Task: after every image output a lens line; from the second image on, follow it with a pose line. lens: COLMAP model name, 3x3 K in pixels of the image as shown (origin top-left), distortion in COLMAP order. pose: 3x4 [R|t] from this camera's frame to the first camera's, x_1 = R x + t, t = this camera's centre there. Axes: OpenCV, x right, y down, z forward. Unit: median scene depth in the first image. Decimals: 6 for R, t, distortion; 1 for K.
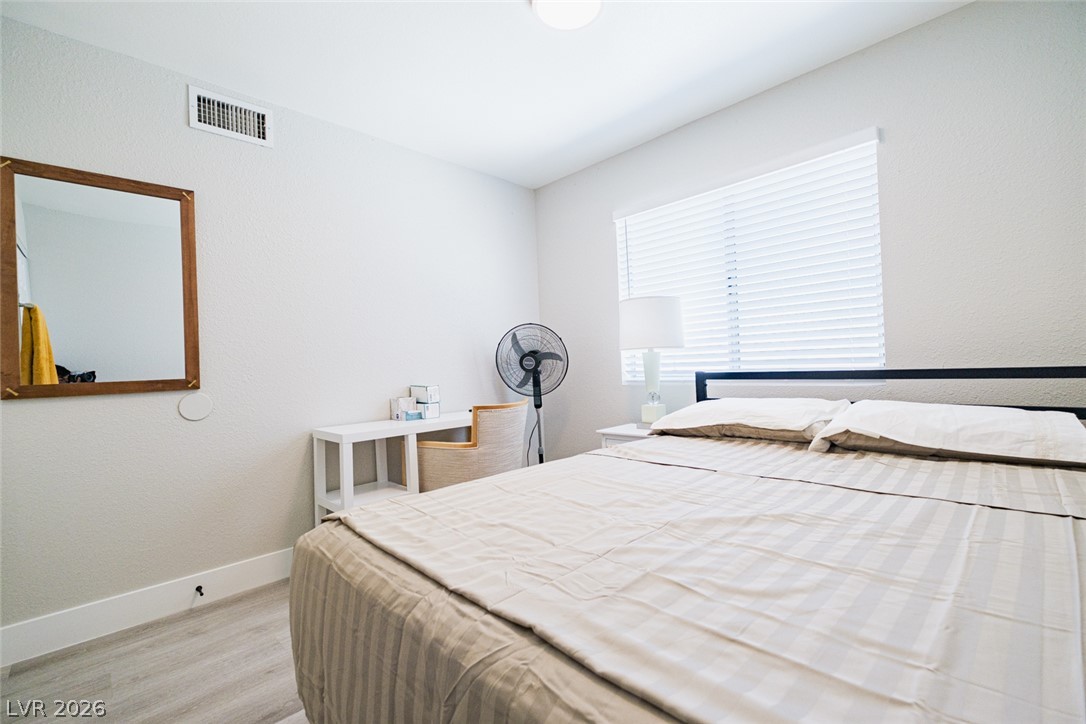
lens RADIAL K [[469.1, 0, 549.0], [0, 469.1, 359.8], [0, 0, 1]] dist [0.003097, -0.004332]
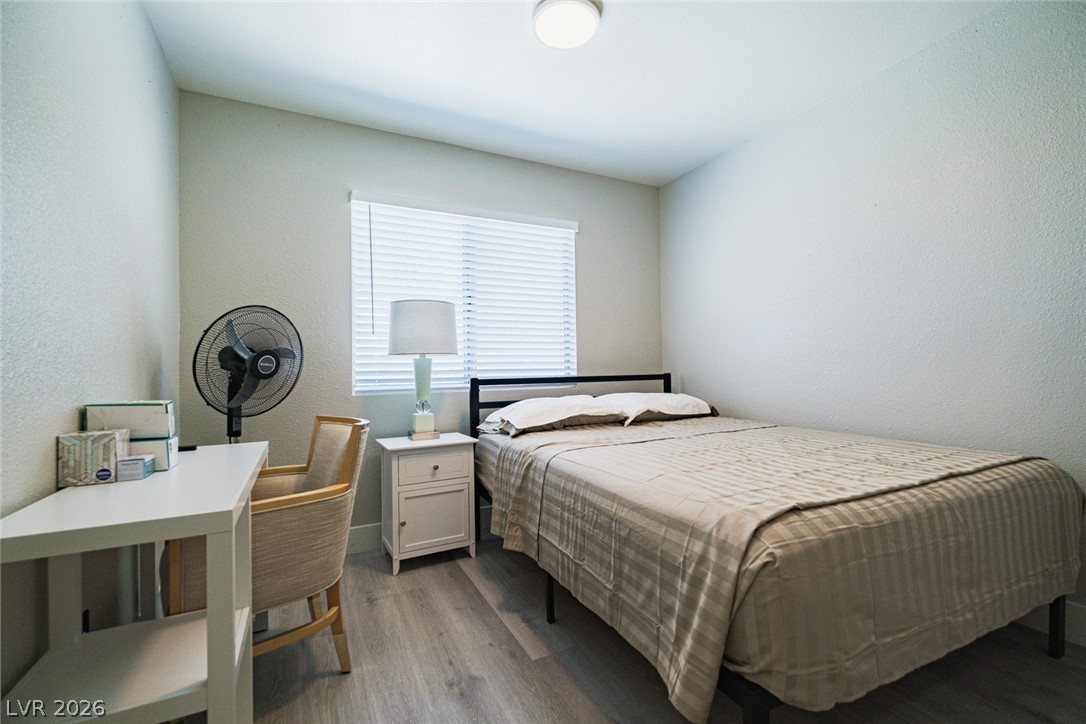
lens RADIAL K [[469.1, 0, 549.0], [0, 469.1, 359.8], [0, 0, 1]] dist [0.003097, -0.004332]
pose [[0.299729, 0.049714, 0.952728, -0.621575], [-0.007115, 0.998730, -0.049876, 0.032494], [-0.953998, 0.008171, 0.299702, 0.474759]]
